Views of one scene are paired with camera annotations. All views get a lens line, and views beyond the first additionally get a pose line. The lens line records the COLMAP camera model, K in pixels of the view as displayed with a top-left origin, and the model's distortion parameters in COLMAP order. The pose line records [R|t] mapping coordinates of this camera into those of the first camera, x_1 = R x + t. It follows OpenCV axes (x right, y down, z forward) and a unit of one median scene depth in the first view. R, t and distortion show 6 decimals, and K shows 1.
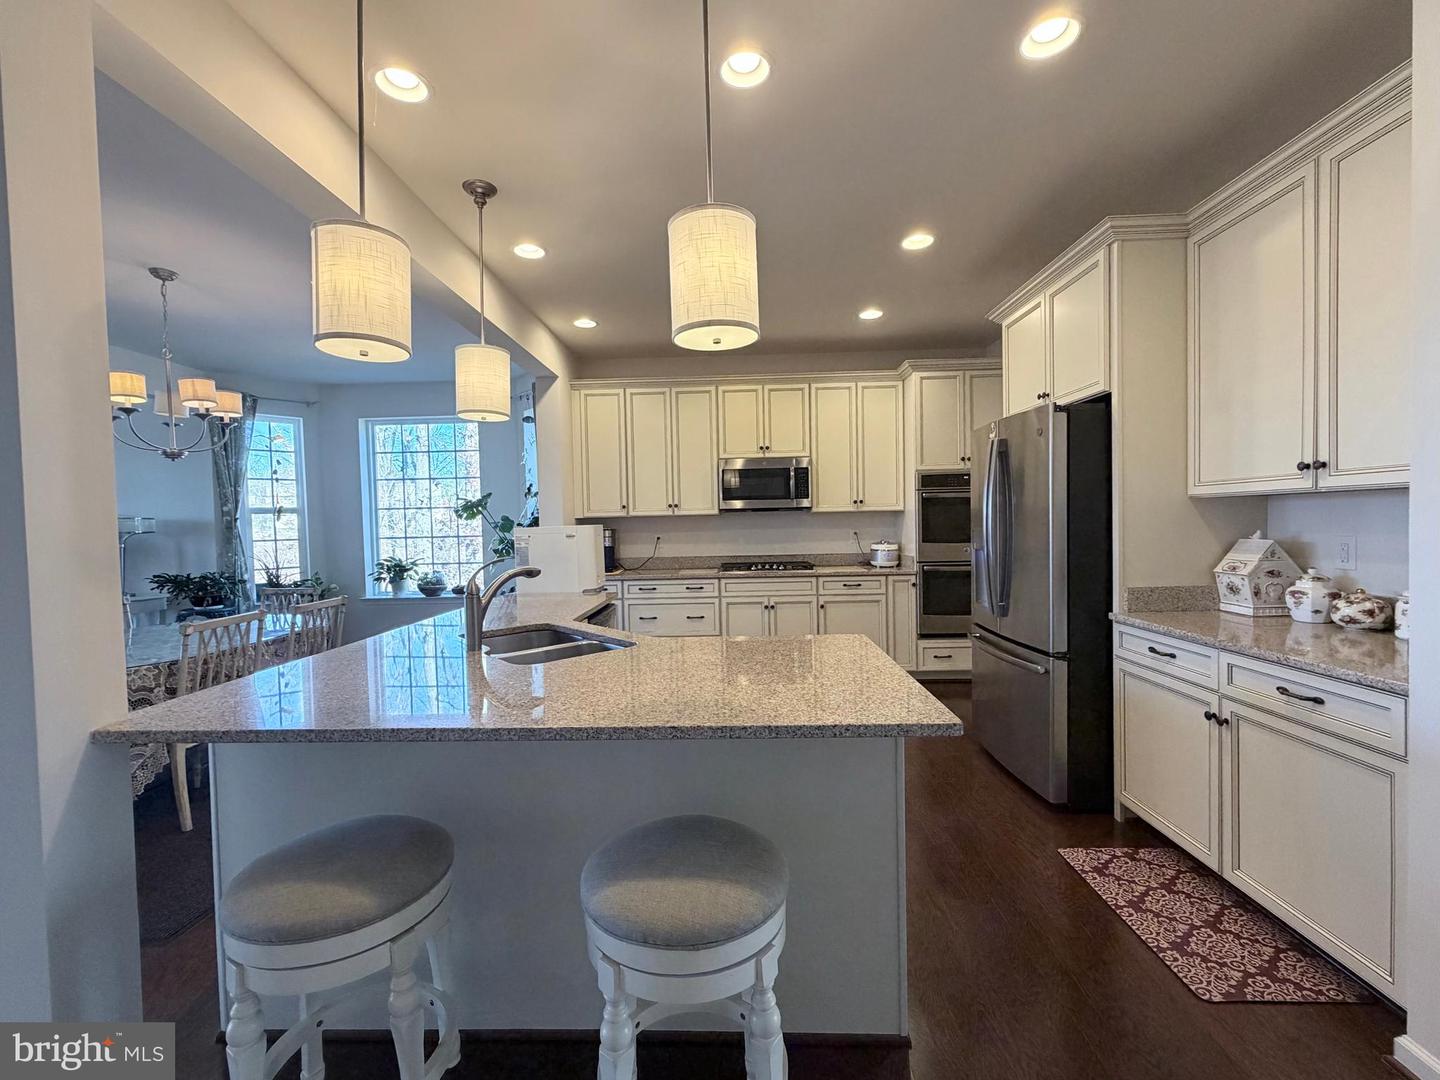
lens RADIAL K [[612.2, 0, 718.7], [0, 612.2, 539.0], [0, 0, 1]] dist [0.000277, -0.000075]
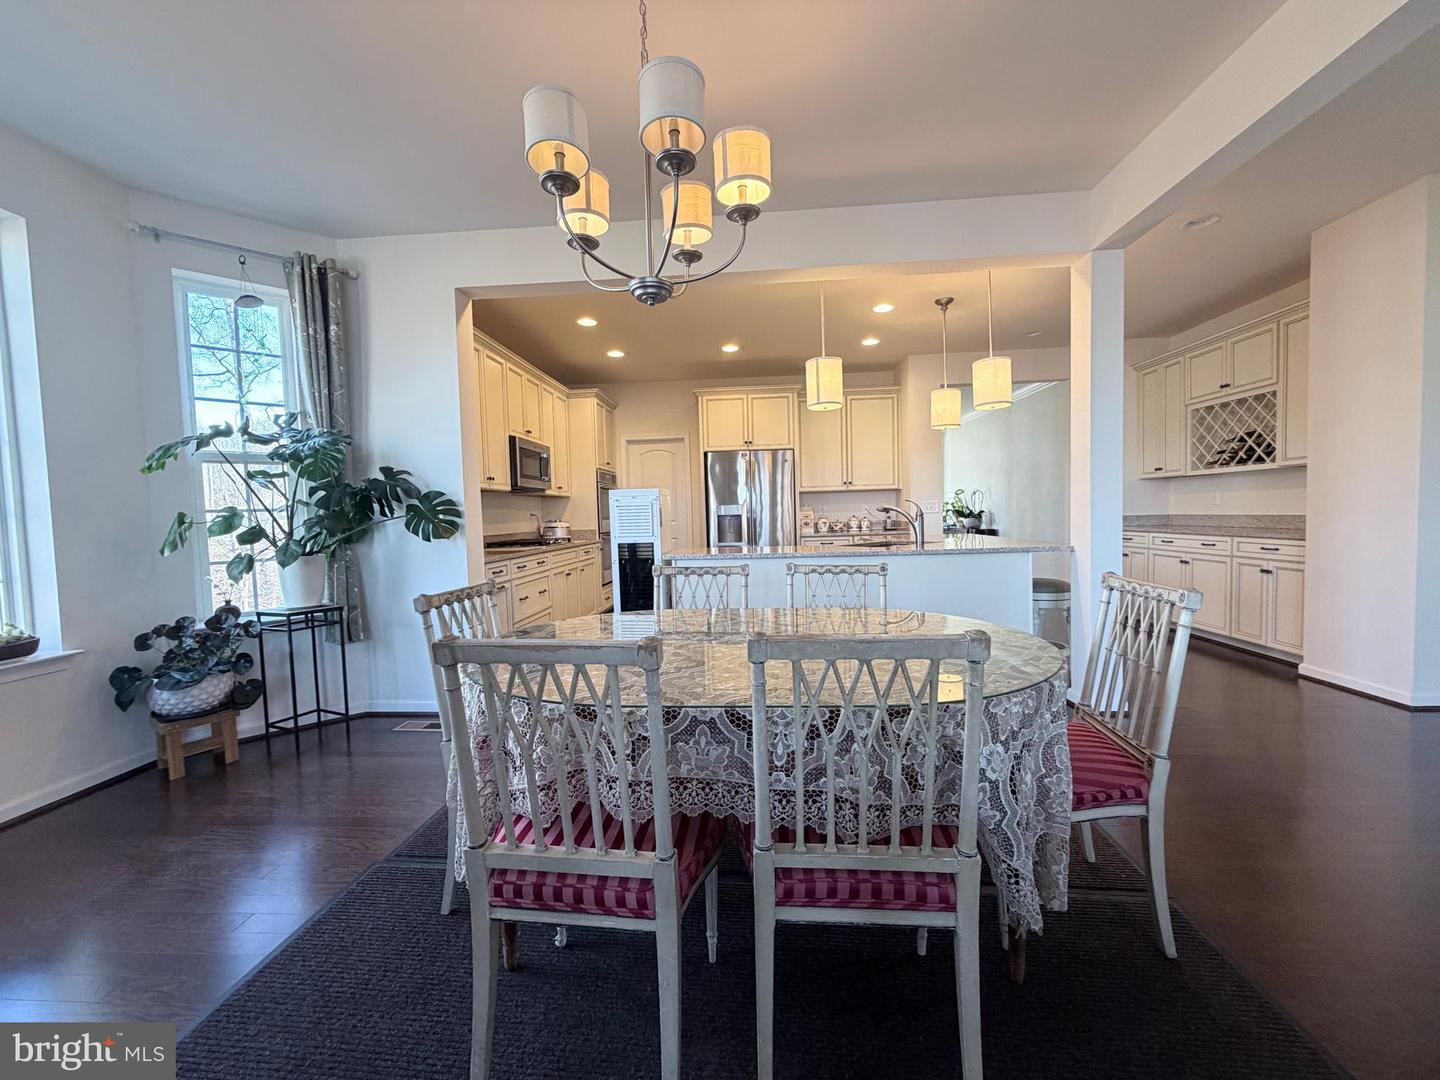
lens RADIAL K [[568.3, 0, 717.4], [0, 568.3, 538.4], [0, 0, 1]] dist [0.000109, -0.000226]
pose [[0.043451, -0.022450, 0.998803, -0.963310], [0.053612, 0.998359, 0.020108, 0.037833], [-0.997616, 0.052674, 0.044583, 0.671256]]
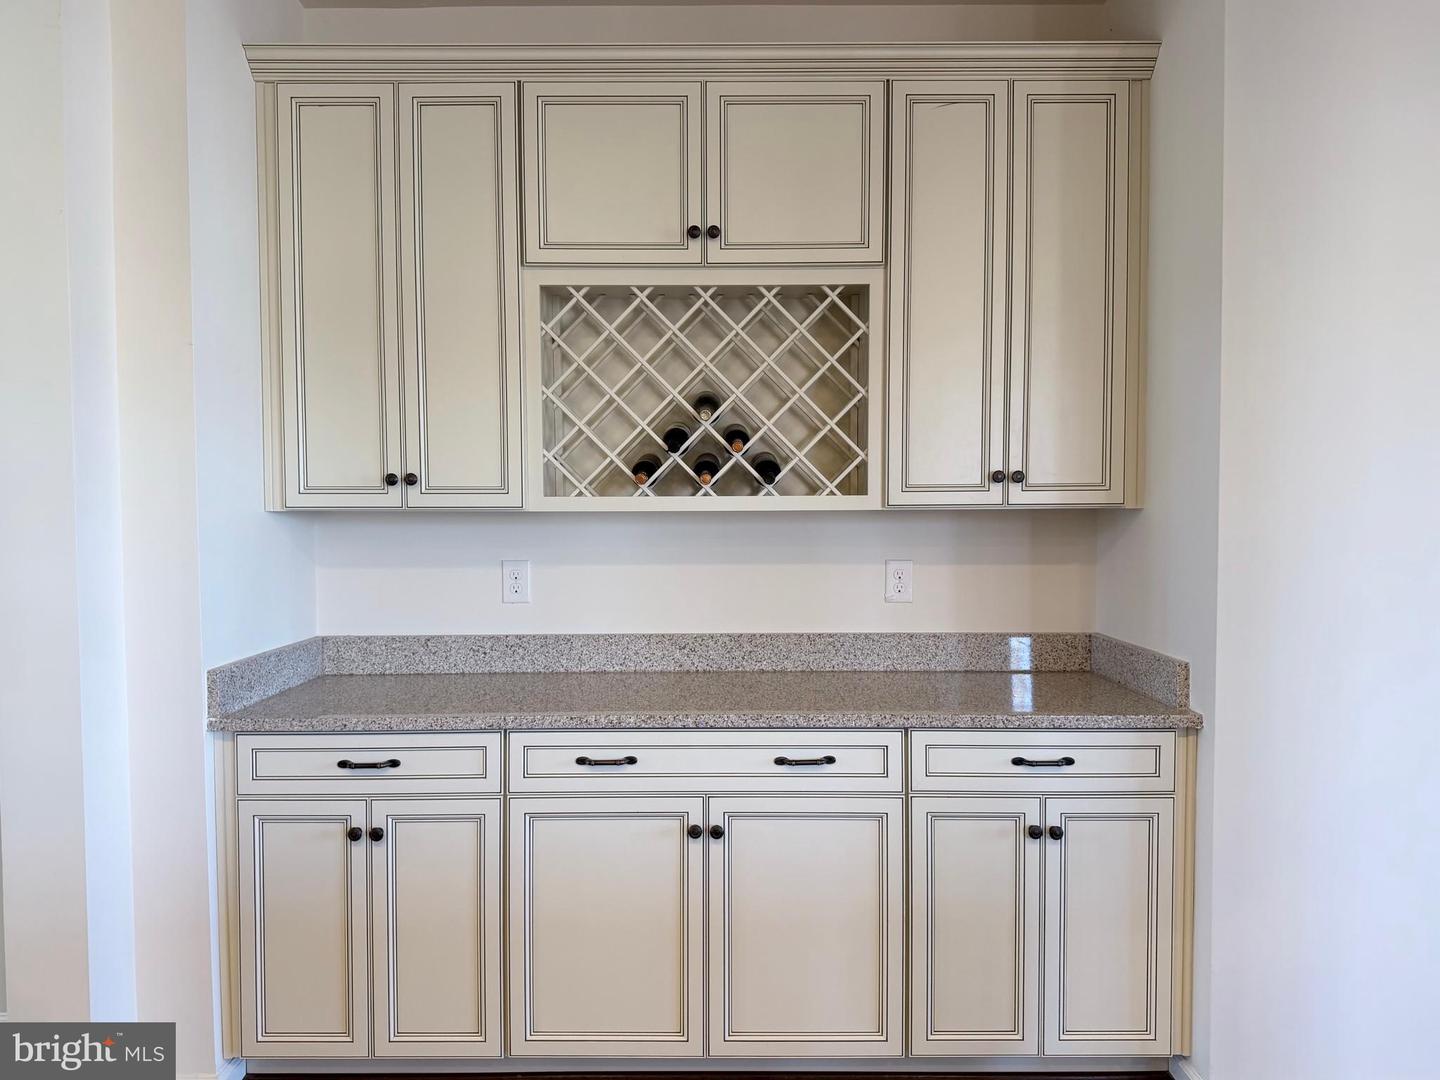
lens RADIAL K [[1065.2, 0, 720.0], [0, 1065.2, 540.0], [0, 0, 1]] dist [0.160659, -0.337522]
pose [[-0.999264, 0.028192, -0.025995, 0.050533], [0.026544, 0.997742, 0.061689, -0.028262], [0.027675, 0.060954, -0.997757, 0.416876]]
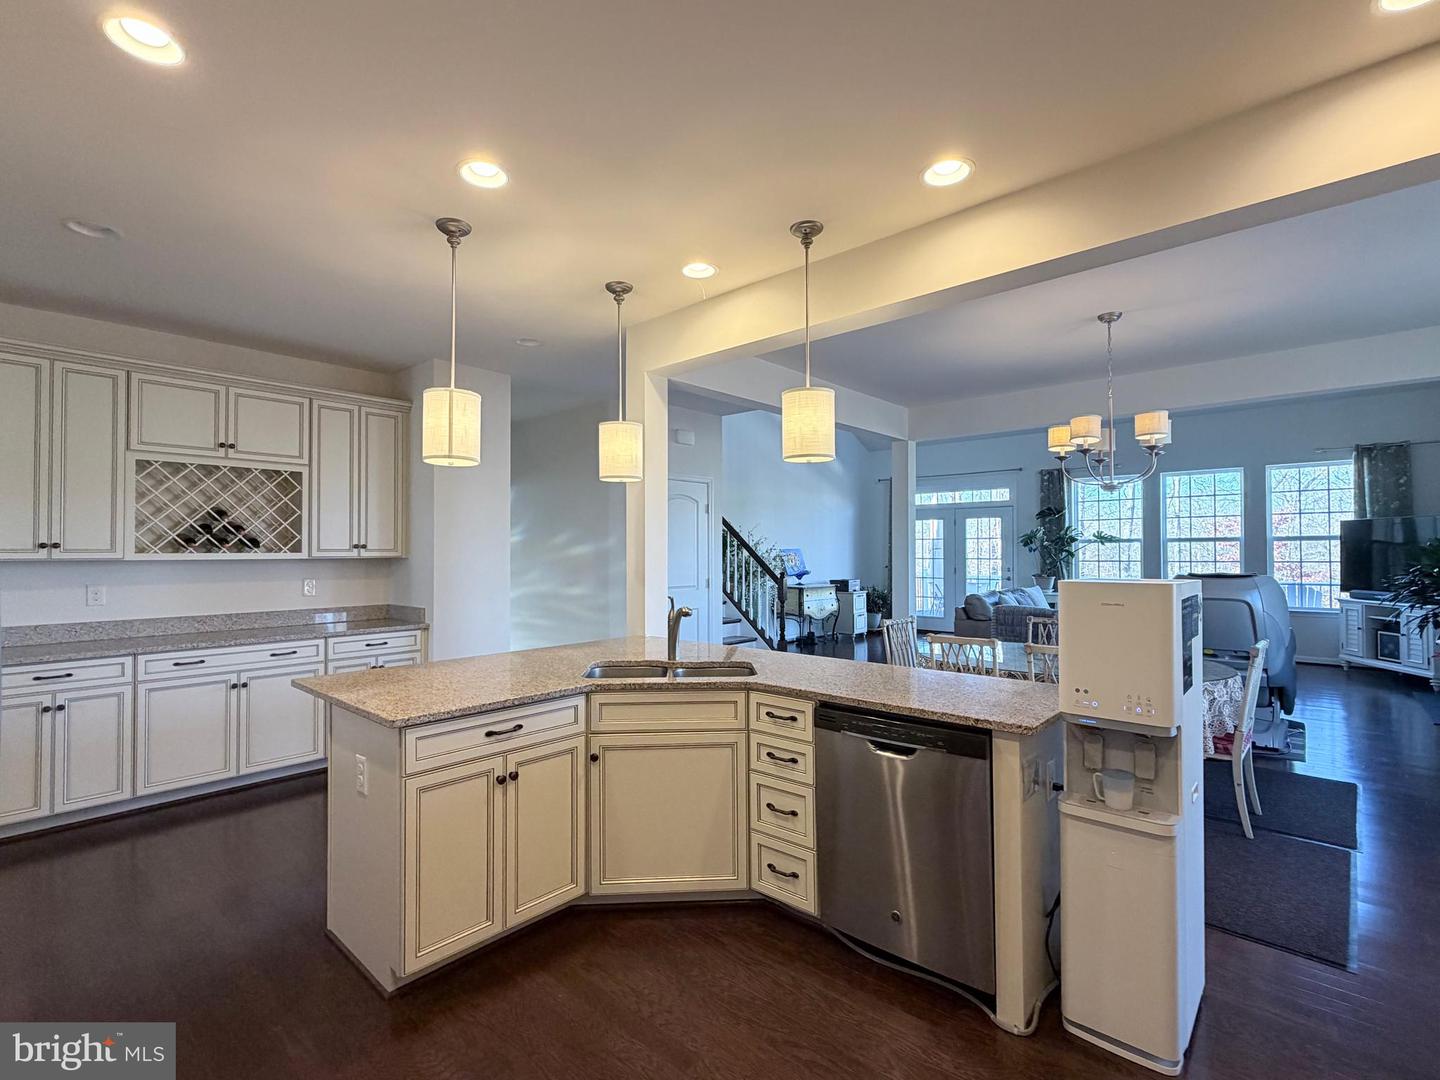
lens RADIAL K [[667.1, 0, 715.6], [0, 667.1, 543.1], [0, 0, 1]] dist [-0.000226, 0.000159]
pose [[-0.648430, 0.016466, -0.761096, 0.285976], [-0.001145, 0.999744, 0.022605, -0.049901], [0.761274, 0.015529, -0.648245, 0.874842]]
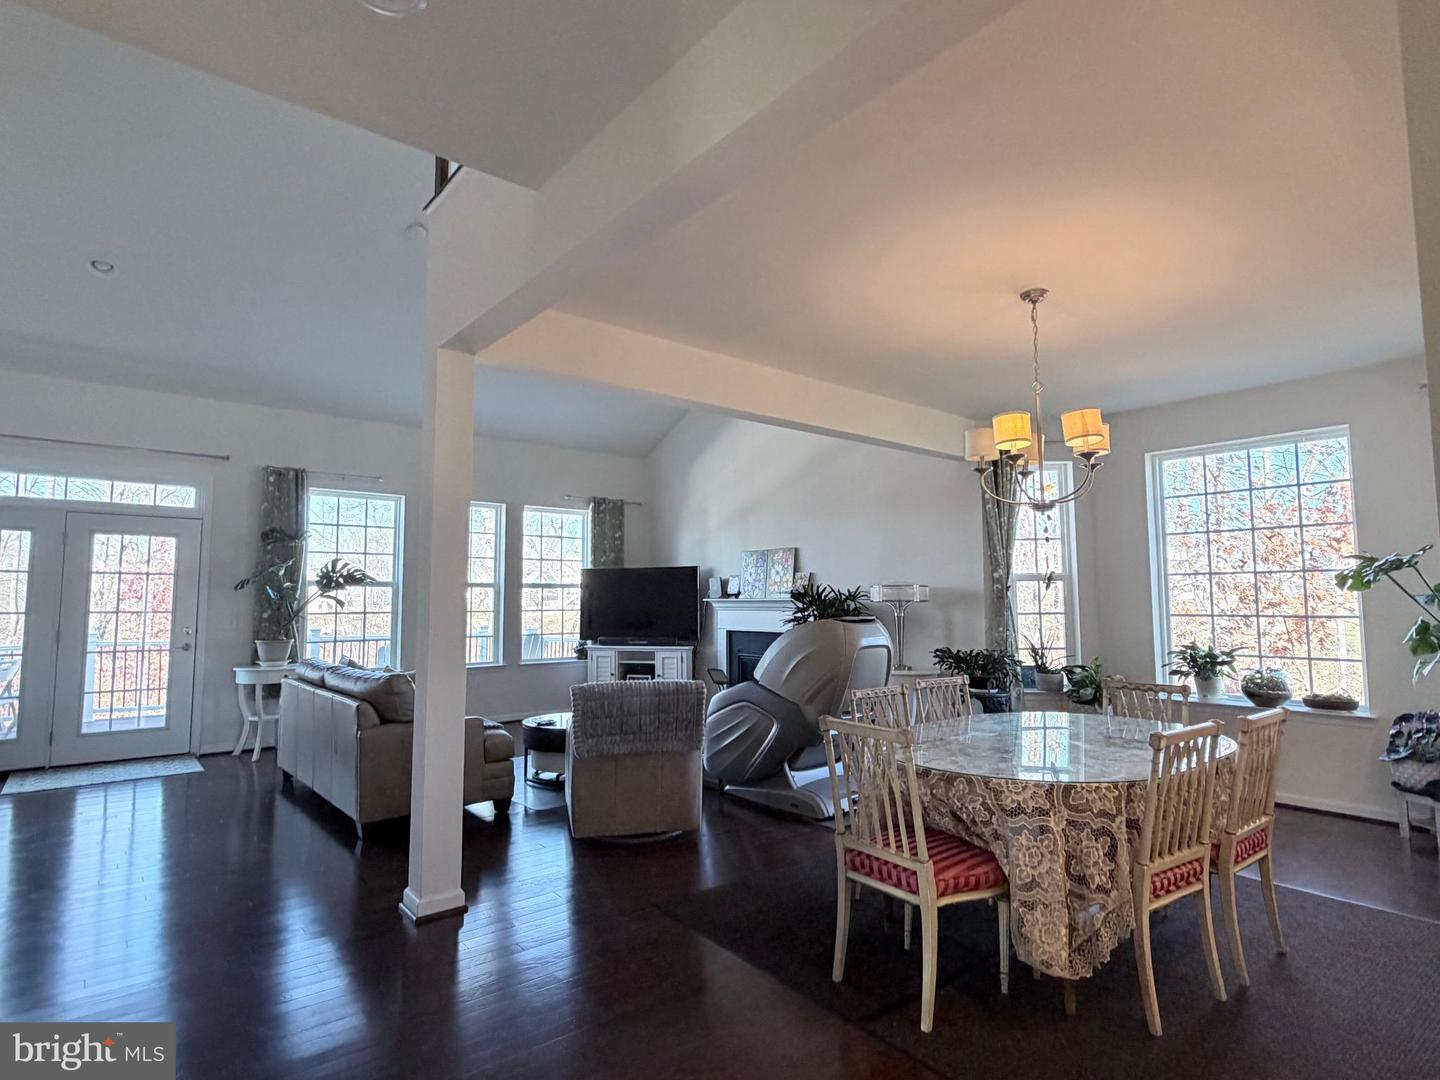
lens RADIAL K [[768.5, 0, 720.0], [0, 768.5, 540.0], [0, 0, 1]] dist [0.000994, 0.000876]
pose [[0.657696, -0.040684, -0.752184, -0.289252], [-0.031632, 0.996168, -0.081540, 0.001798], [0.752619, 0.077422, 0.653889, 0.005330]]
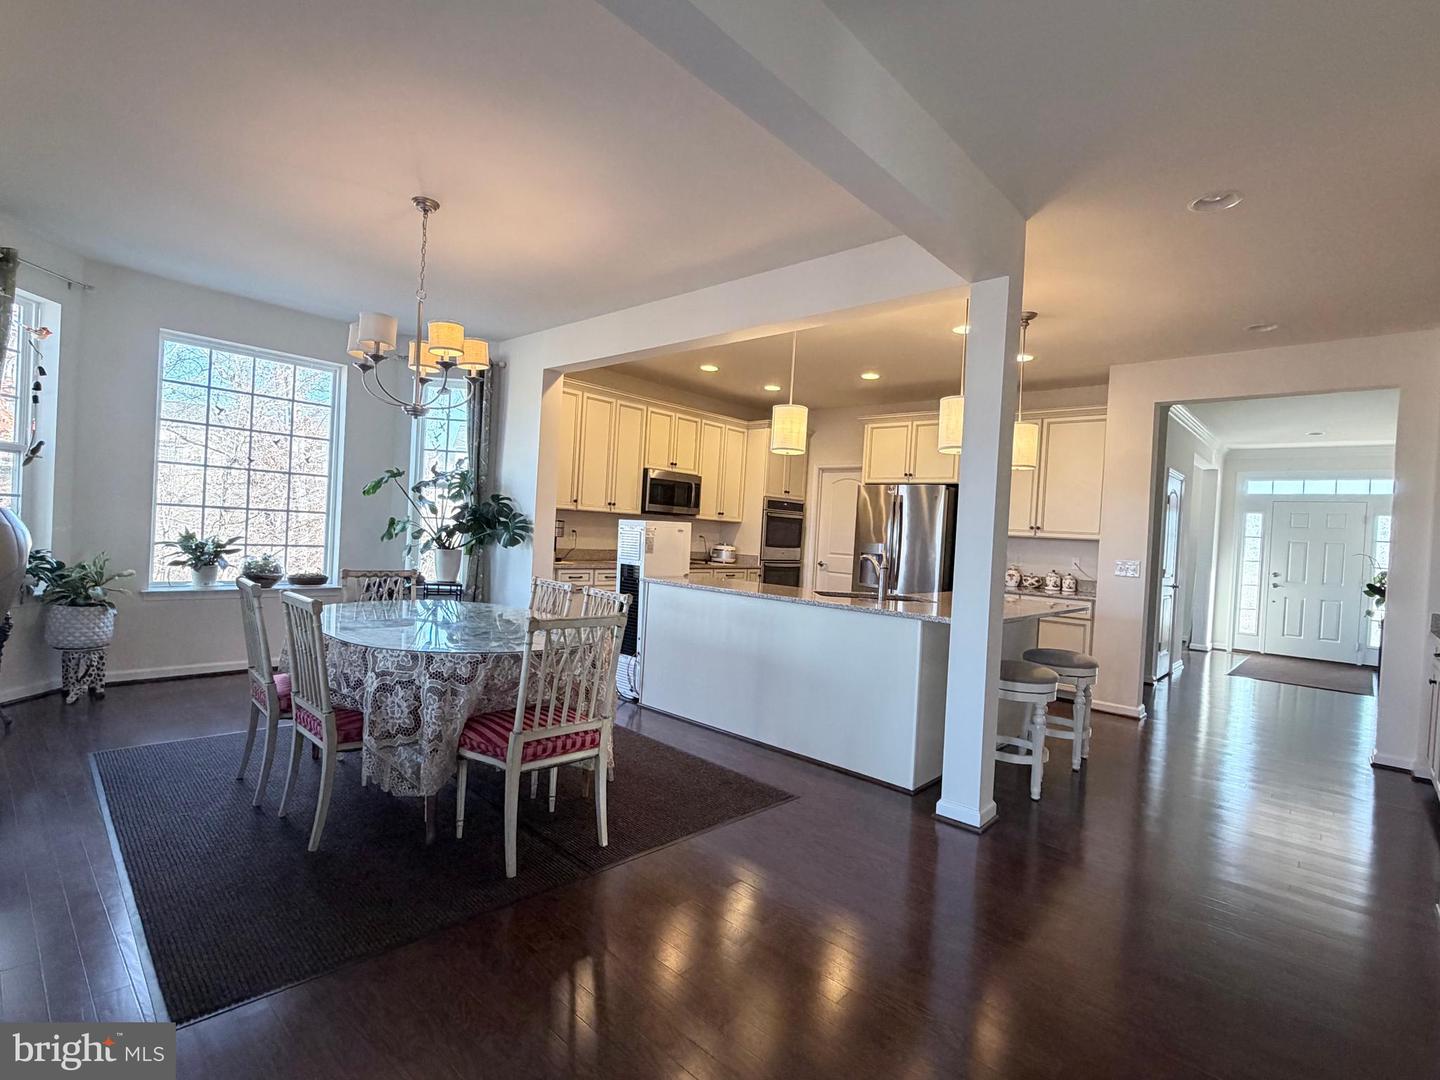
lens RADIAL K [[690.2, 0, 723.0], [0, 690.2, 538.1], [0, 0, 1]] dist [0.001283, 0.000448]
pose [[0.646862, 0.051363, 0.760875, -0.964481], [-0.051006, 0.998409, -0.024035, 0.030277], [-0.760899, -0.023263, 0.648453, 0.020013]]
